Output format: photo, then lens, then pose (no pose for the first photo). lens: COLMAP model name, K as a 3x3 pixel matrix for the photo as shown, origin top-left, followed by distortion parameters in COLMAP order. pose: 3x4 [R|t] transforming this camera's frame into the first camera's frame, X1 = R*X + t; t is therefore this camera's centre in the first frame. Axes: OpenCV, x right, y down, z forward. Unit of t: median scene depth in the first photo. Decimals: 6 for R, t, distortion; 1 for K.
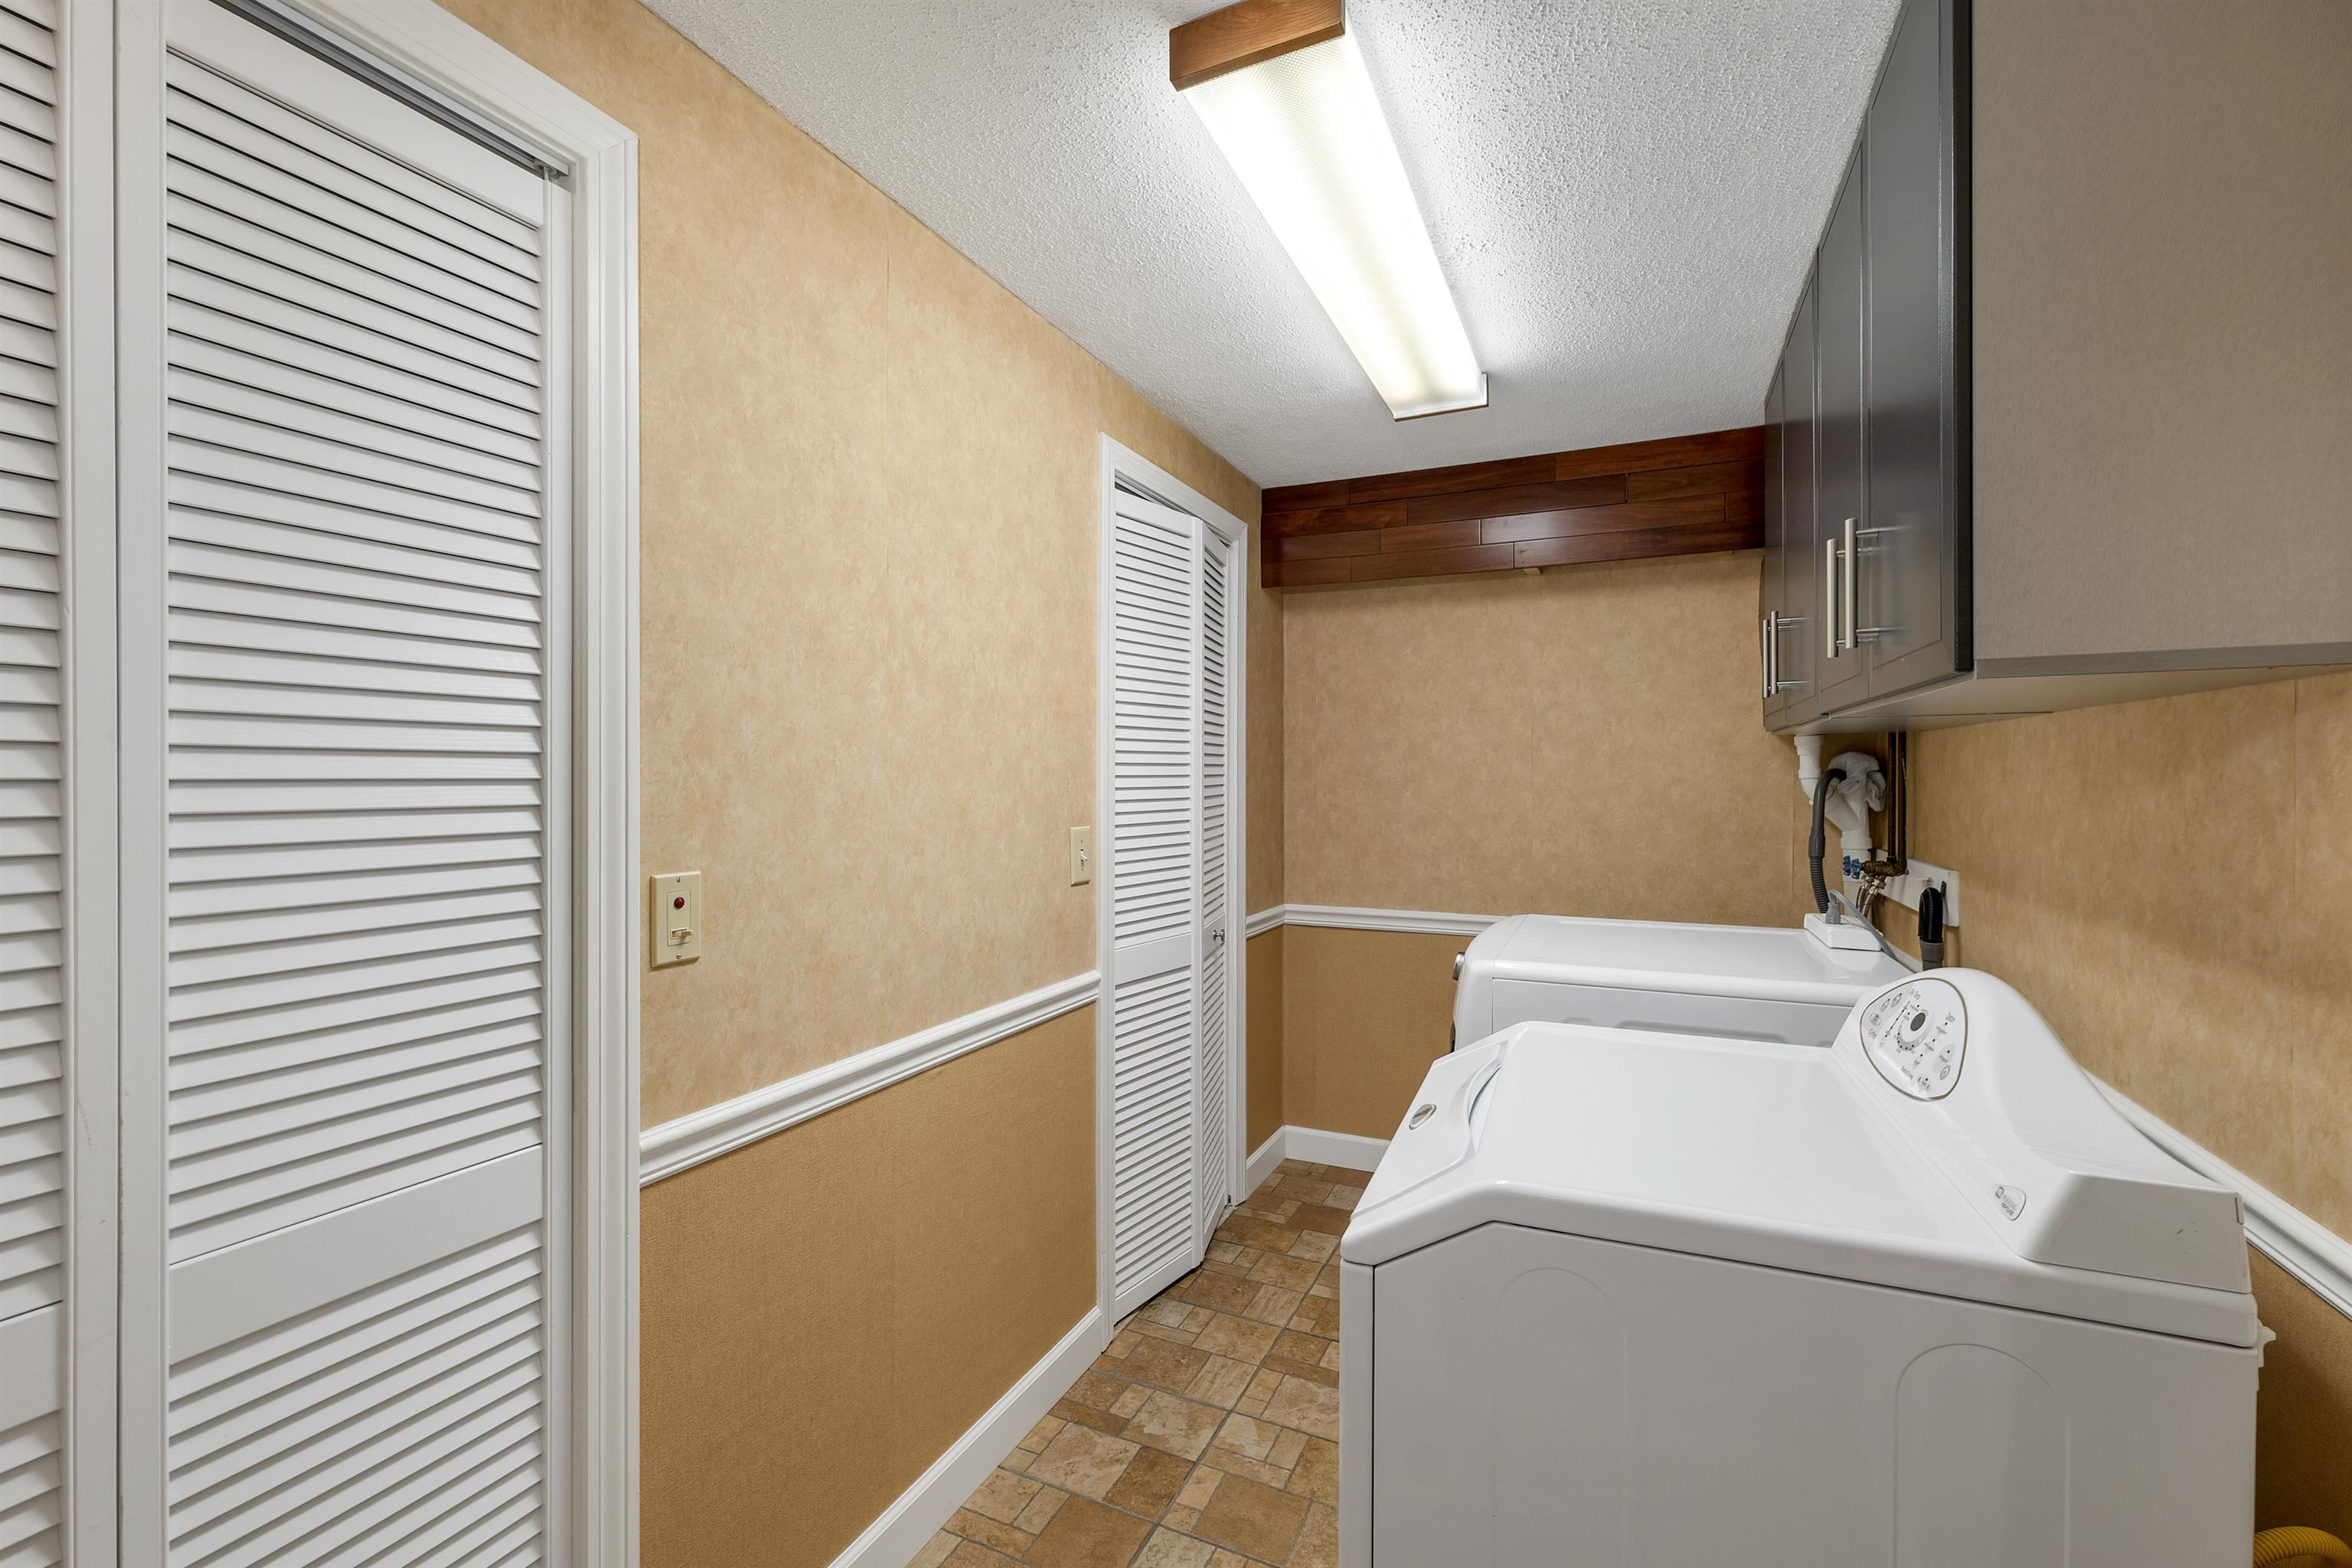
lens RADIAL K [[1008.7, 0, 1176.0], [0, 1008.7, 784.0], [0, 0, 1]] dist [0.000561, 0.000098]
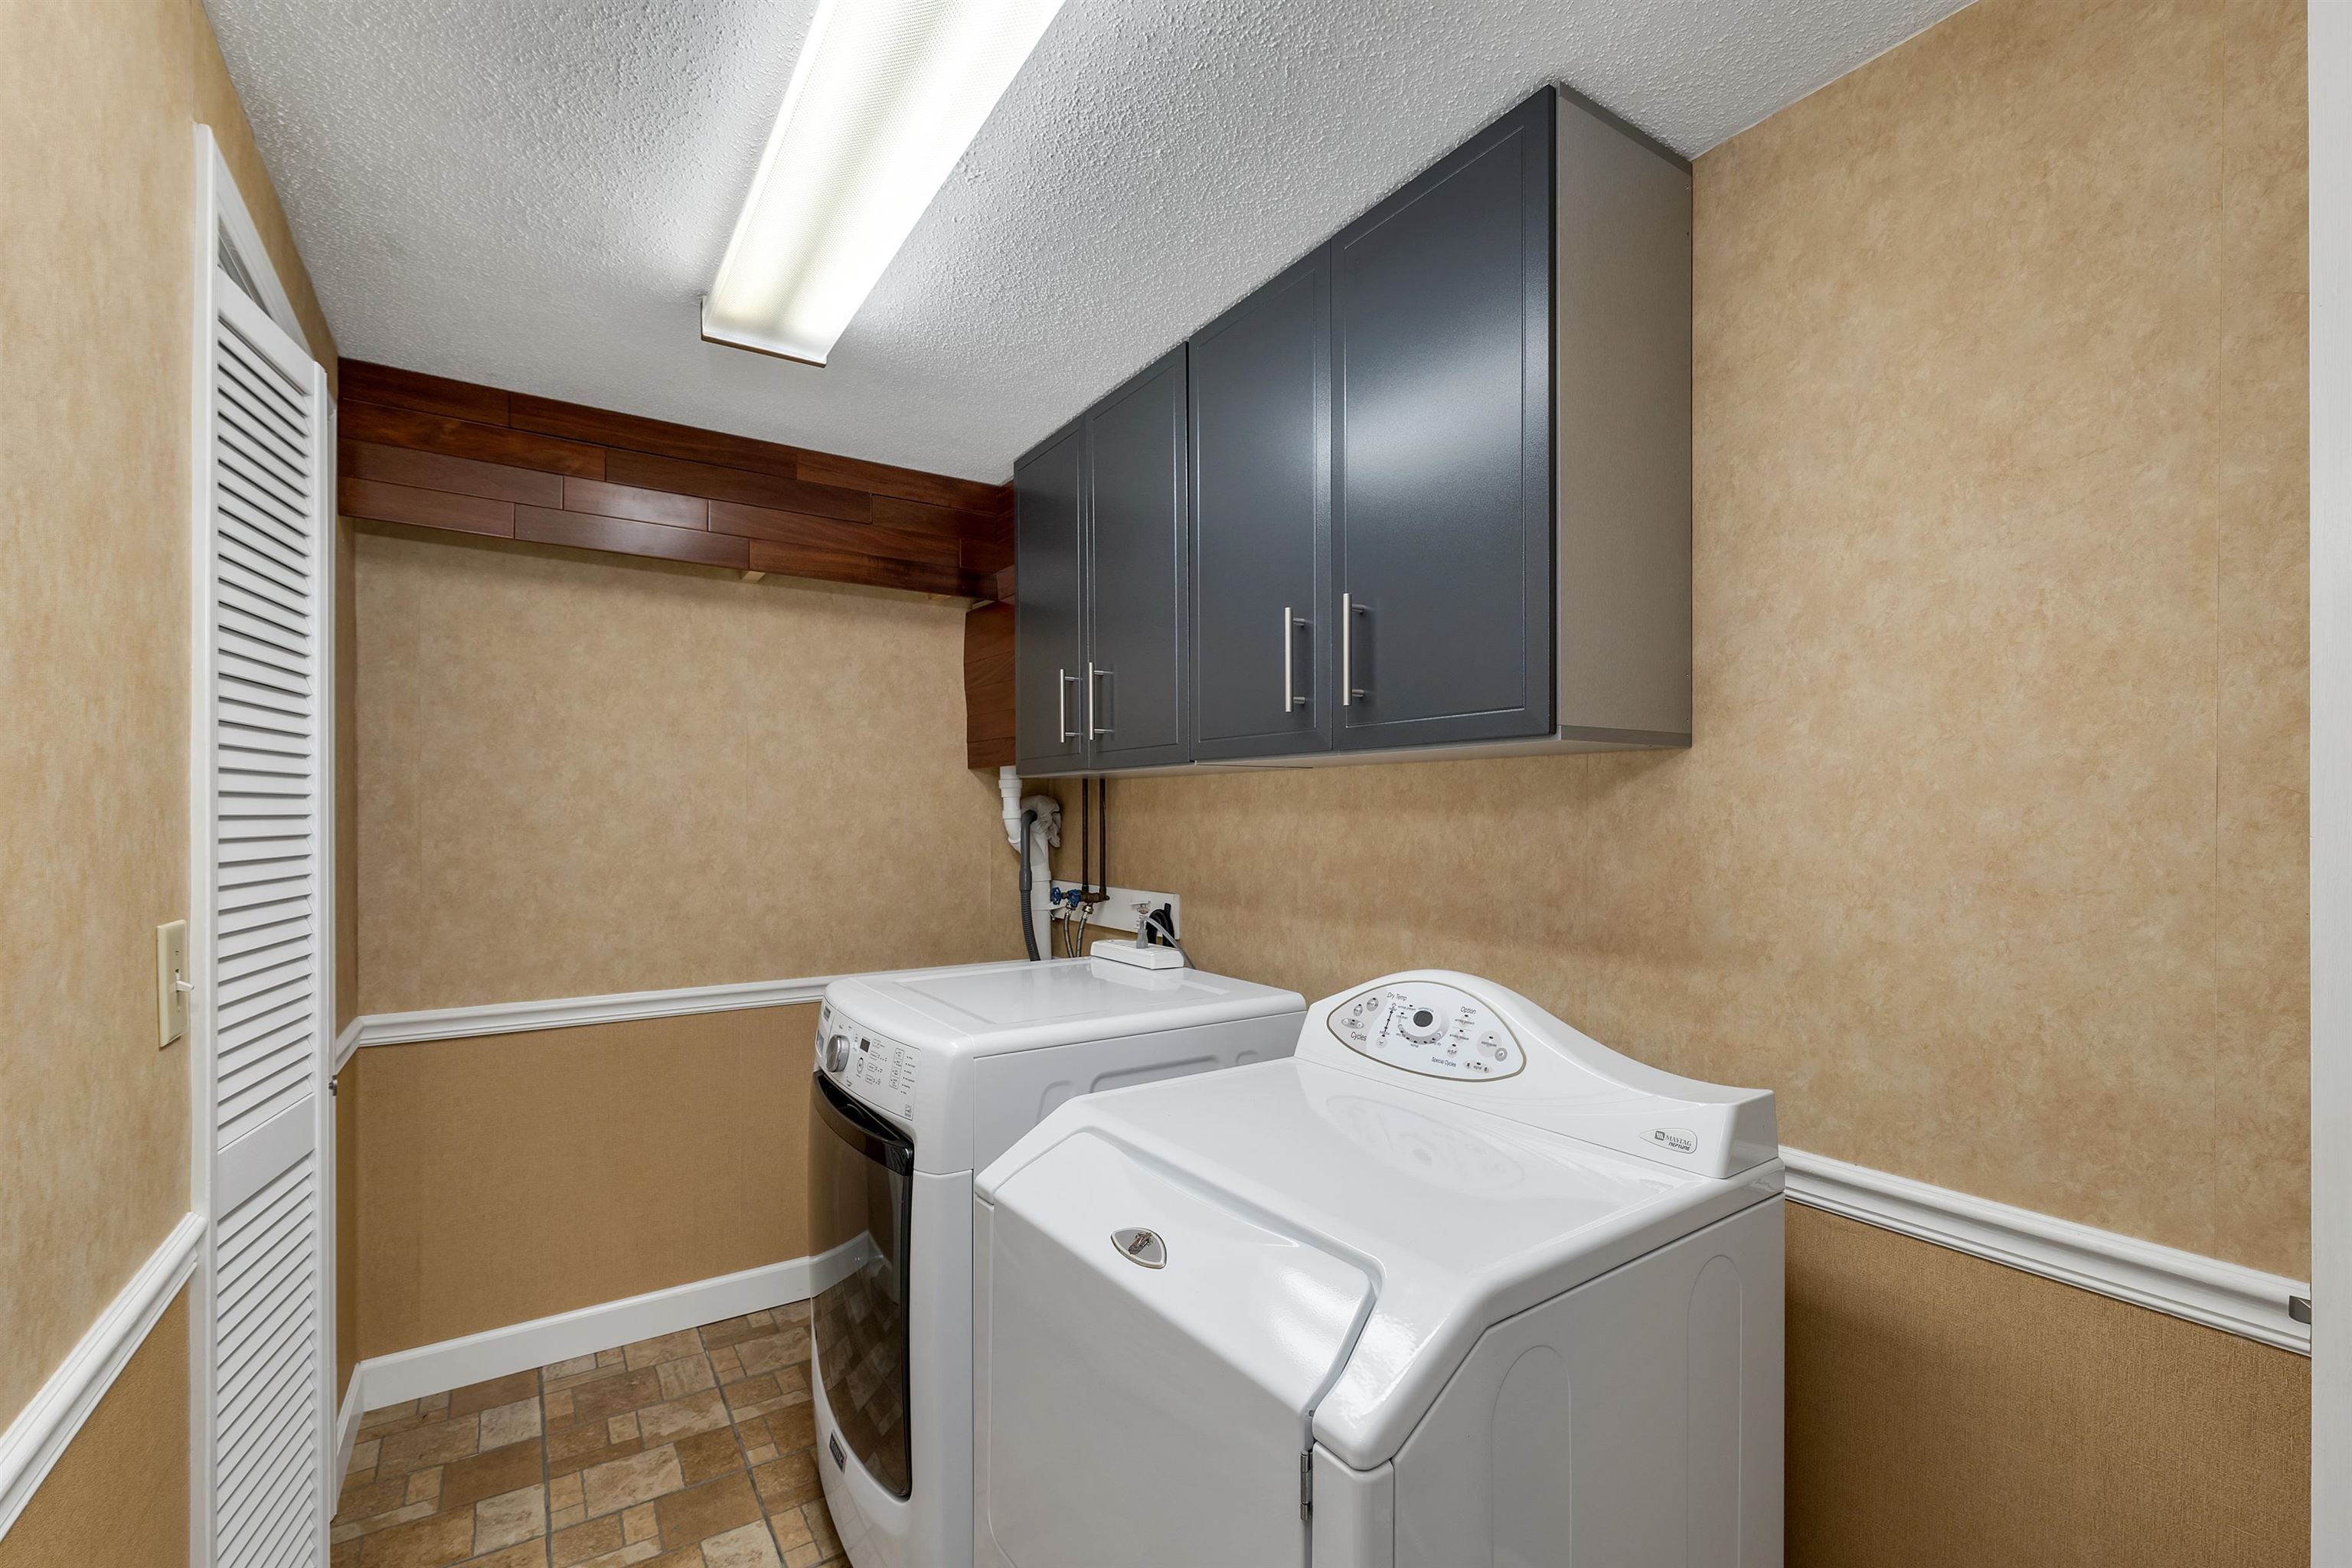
lens RADIAL K [[1004.3, 0, 1176.4], [0, 1004.3, 821.6], [0, 0, 1]] dist [0.002403, -0.000263]
pose [[0.526475, -0.004322, 0.850179, -0.197996], [0.007129, 0.999974, 0.000669, -0.001963], [-0.850160, 0.005708, 0.526493, 0.271235]]
